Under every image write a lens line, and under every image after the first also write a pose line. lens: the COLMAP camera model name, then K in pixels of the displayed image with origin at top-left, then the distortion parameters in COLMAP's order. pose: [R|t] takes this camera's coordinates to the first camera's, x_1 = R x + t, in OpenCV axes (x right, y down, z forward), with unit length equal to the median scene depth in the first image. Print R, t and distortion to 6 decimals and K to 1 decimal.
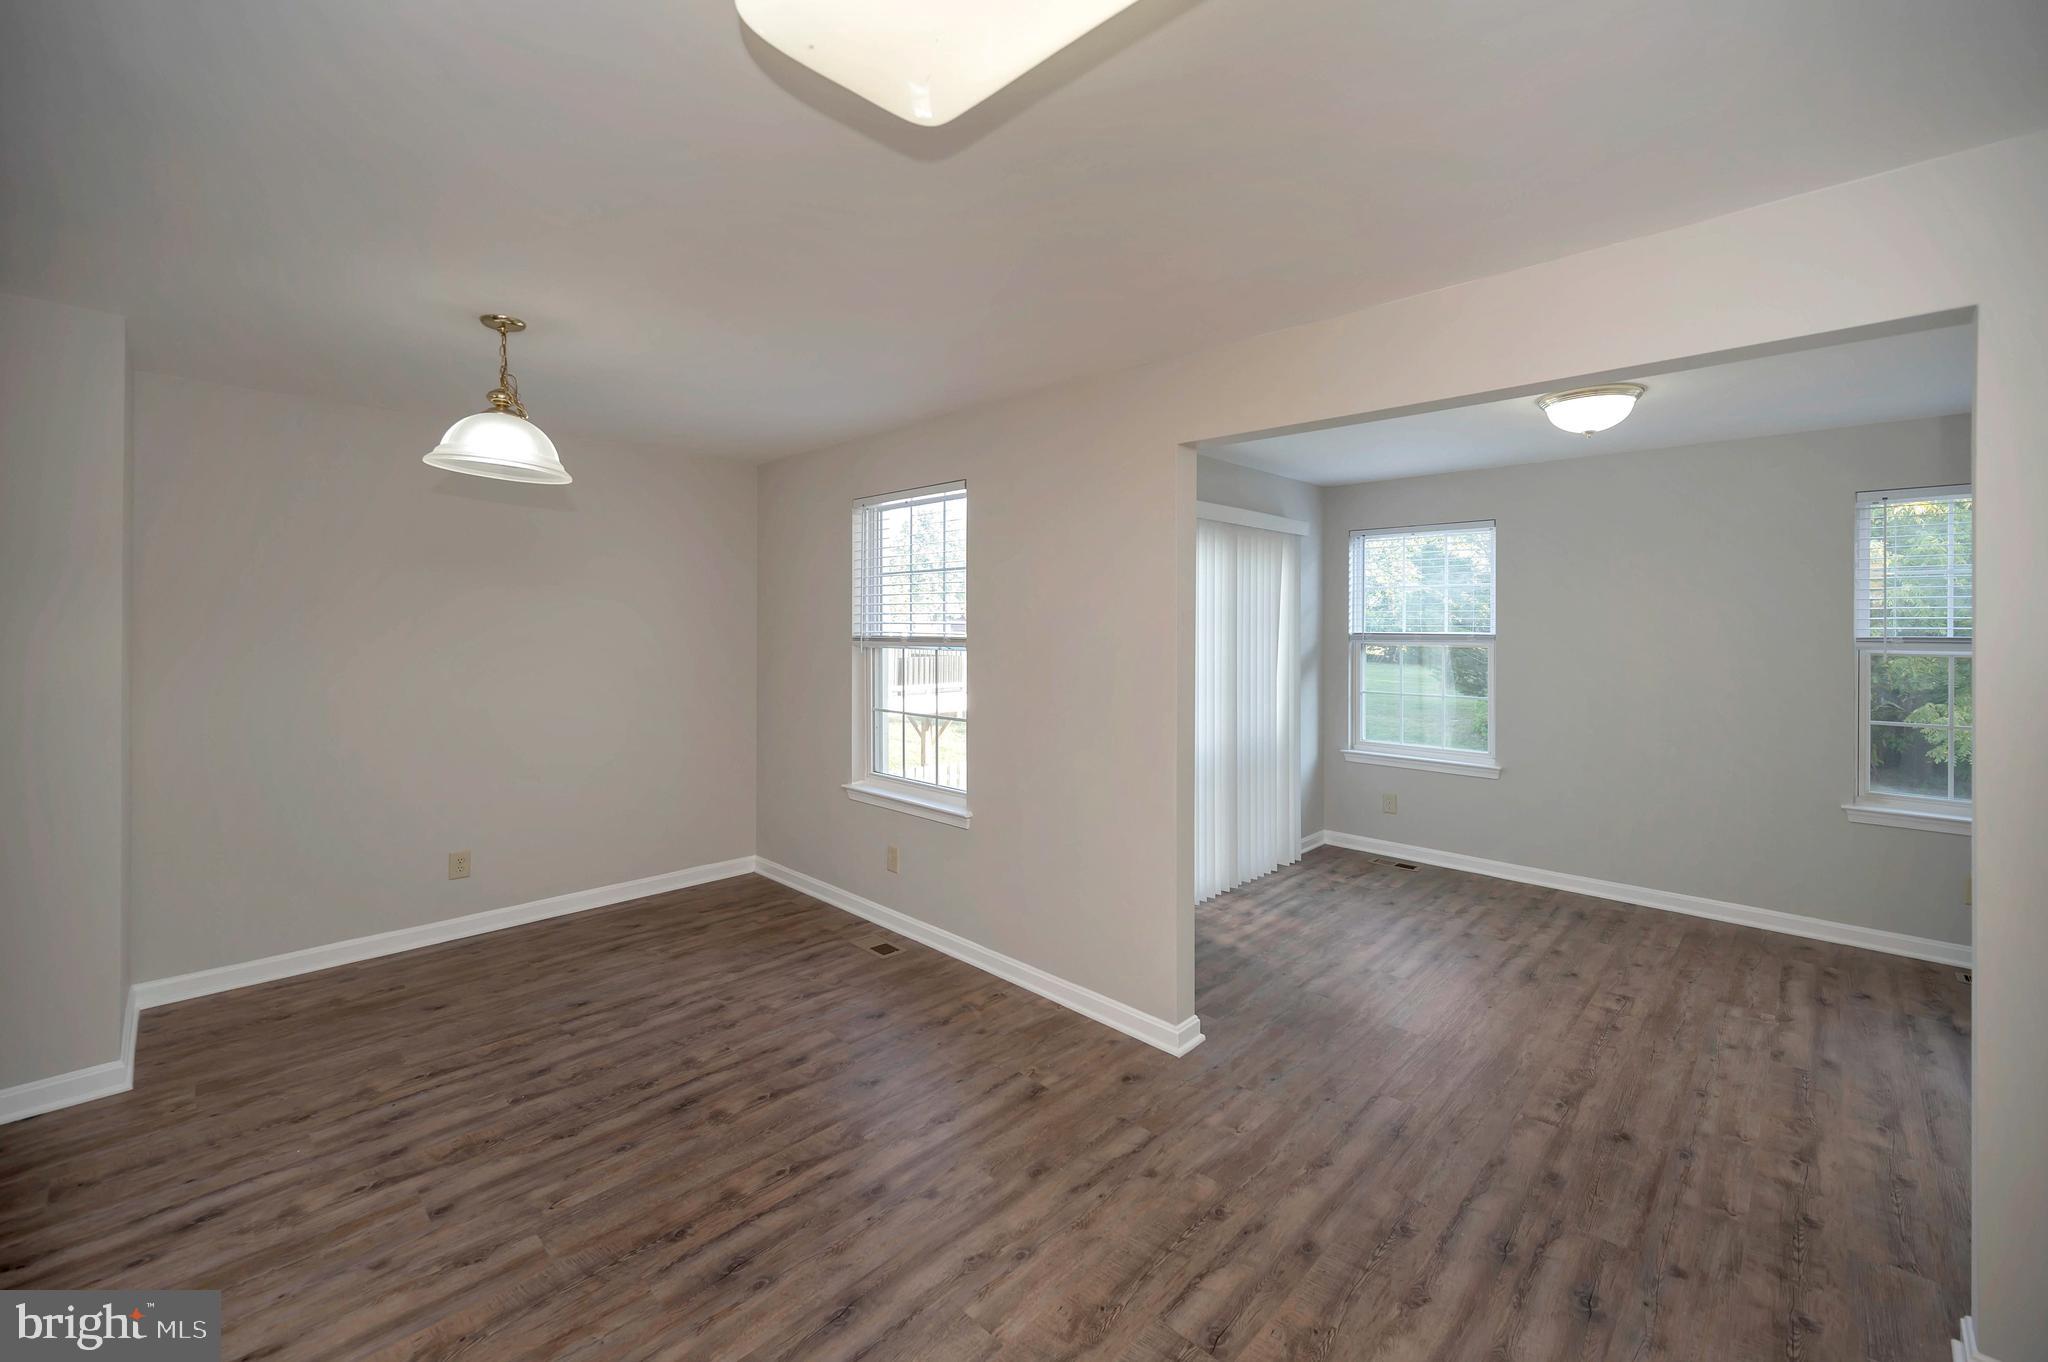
lens RADIAL K [[826.4, 0, 1028.7], [0, 826.4, 626.3], [0, 0, 1]] dist [-0.004334, 0.000171]
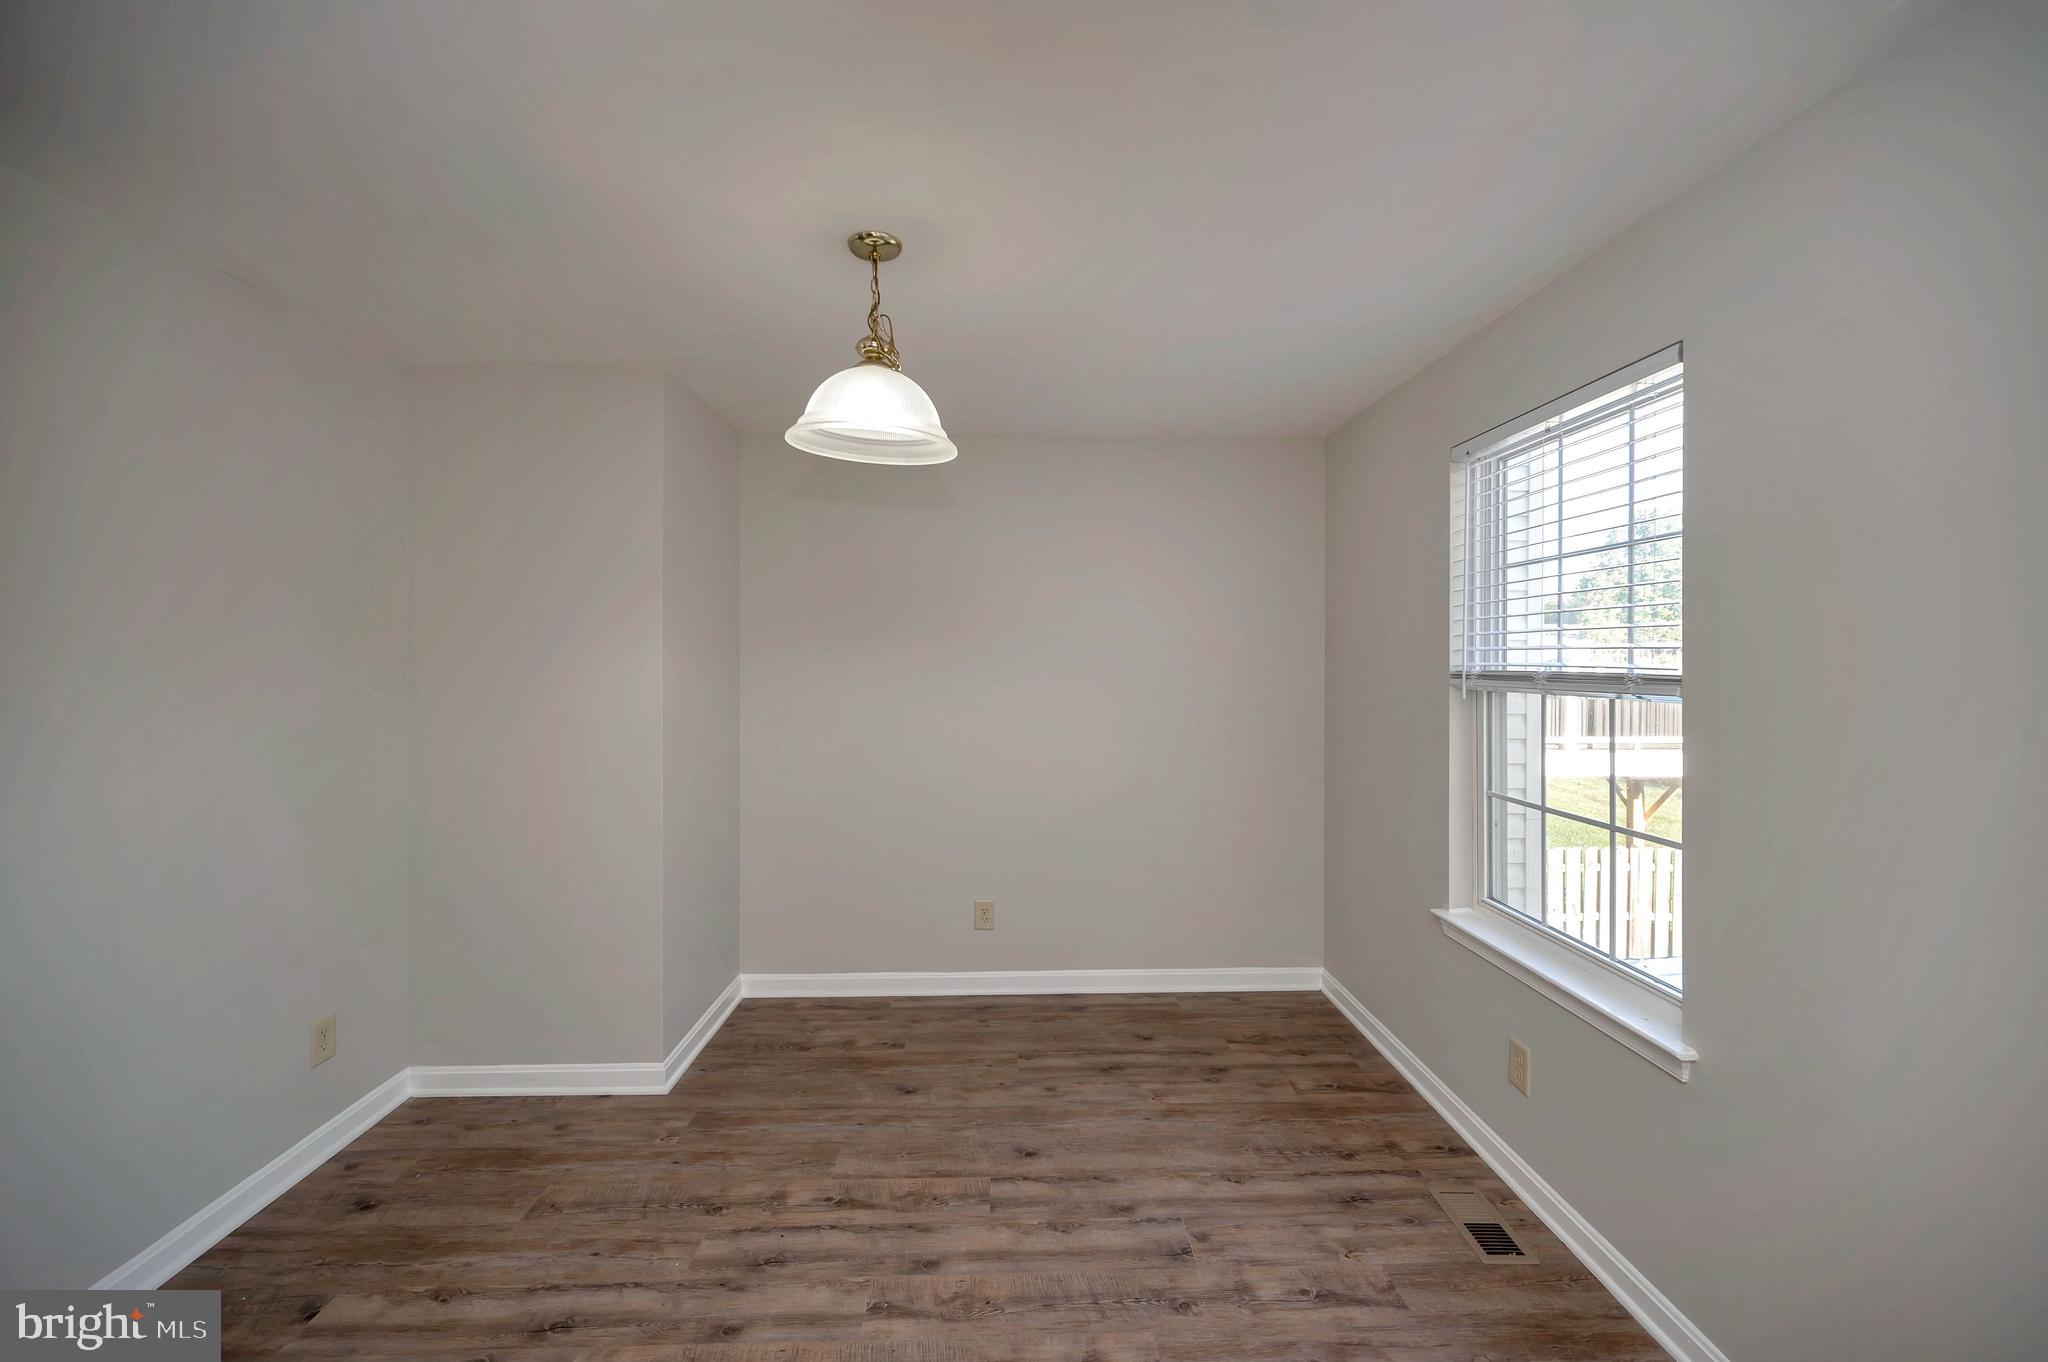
lens RADIAL K [[812.4, 0, 1023.1], [0, 812.4, 665.1], [0, 0, 1]] dist [-0.006036, -0.000149]
pose [[0.714046, 0.000565, -0.700098, -0.022872], [0.003901, 0.999981, 0.004786, 0.004362], [0.700088, -0.006148, 0.714031, 0.436189]]
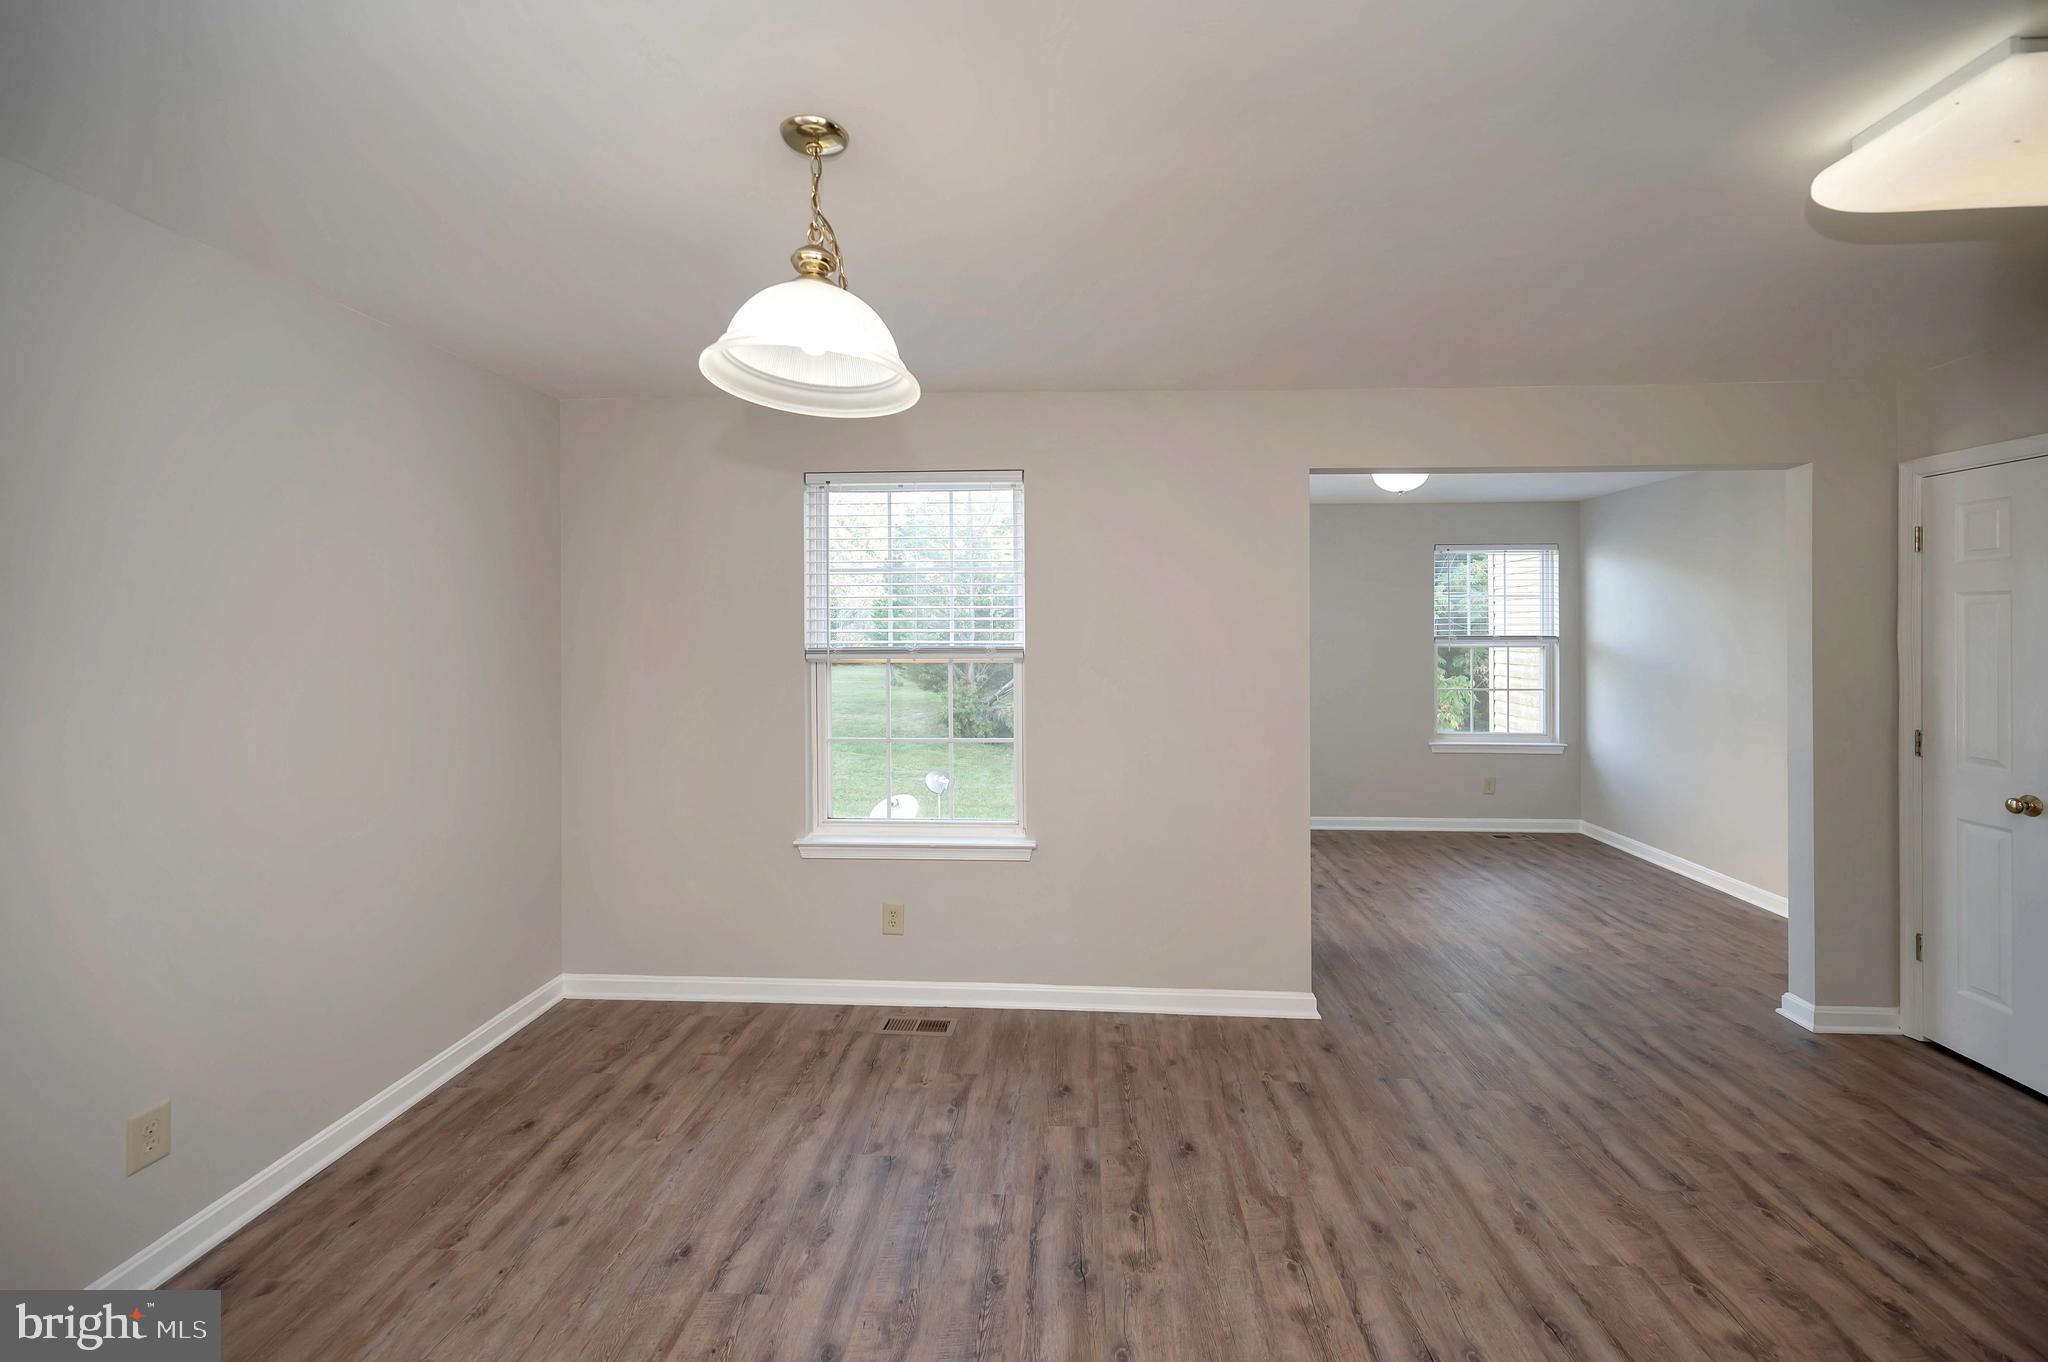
lens RADIAL K [[826.4, 0, 1028.7], [0, 826.4, 626.3], [0, 0, 1]] dist [-0.004334, 0.000171]
pose [[0.763018, -0.005818, 0.646352, -0.695554], [0.009258, 0.999955, -0.001929, -0.007478], [-0.646311, 0.007455, 0.763037, 0.334927]]
